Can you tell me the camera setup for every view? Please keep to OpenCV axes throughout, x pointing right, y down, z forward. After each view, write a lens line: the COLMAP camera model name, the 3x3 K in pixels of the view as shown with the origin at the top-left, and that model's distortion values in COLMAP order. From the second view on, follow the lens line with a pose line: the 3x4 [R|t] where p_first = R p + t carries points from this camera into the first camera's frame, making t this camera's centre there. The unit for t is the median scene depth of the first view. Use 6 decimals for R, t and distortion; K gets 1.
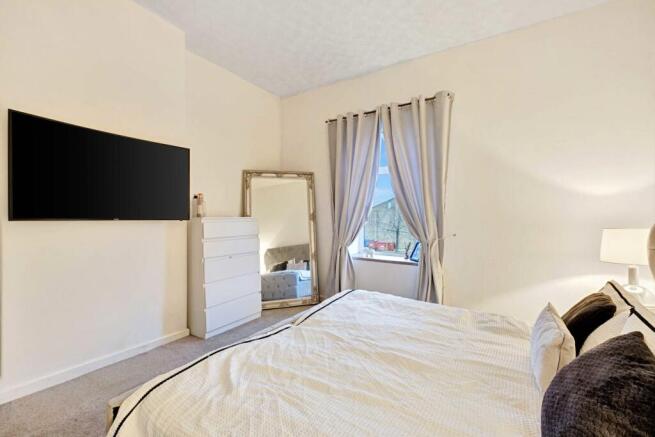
lens RADIAL K [[285.3, 0, 327.7], [0, 285.3, 227.5], [0, 0, 1]] dist [0.000062, -0.000197]
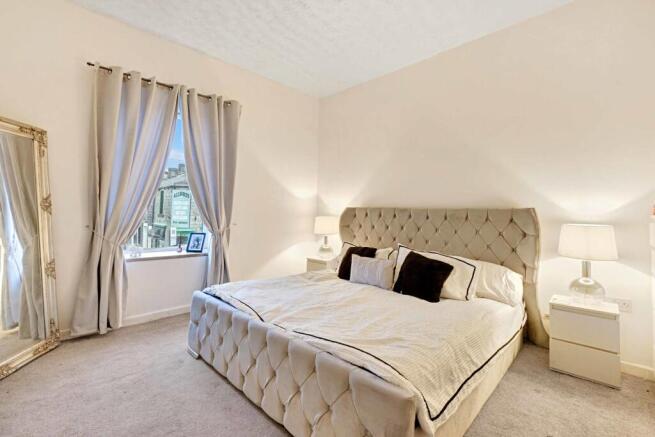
lens RADIAL K [[285.3, 0, 327.7], [0, 285.3, 227.5], [0, 0, 1]] dist [0.000062, -0.000197]
pose [[0.234729, -0.042697, 0.971123, -0.607373], [0.016691, 0.999065, 0.039891, -0.001587], [-0.971918, 0.006845, 0.235222, 0.334430]]
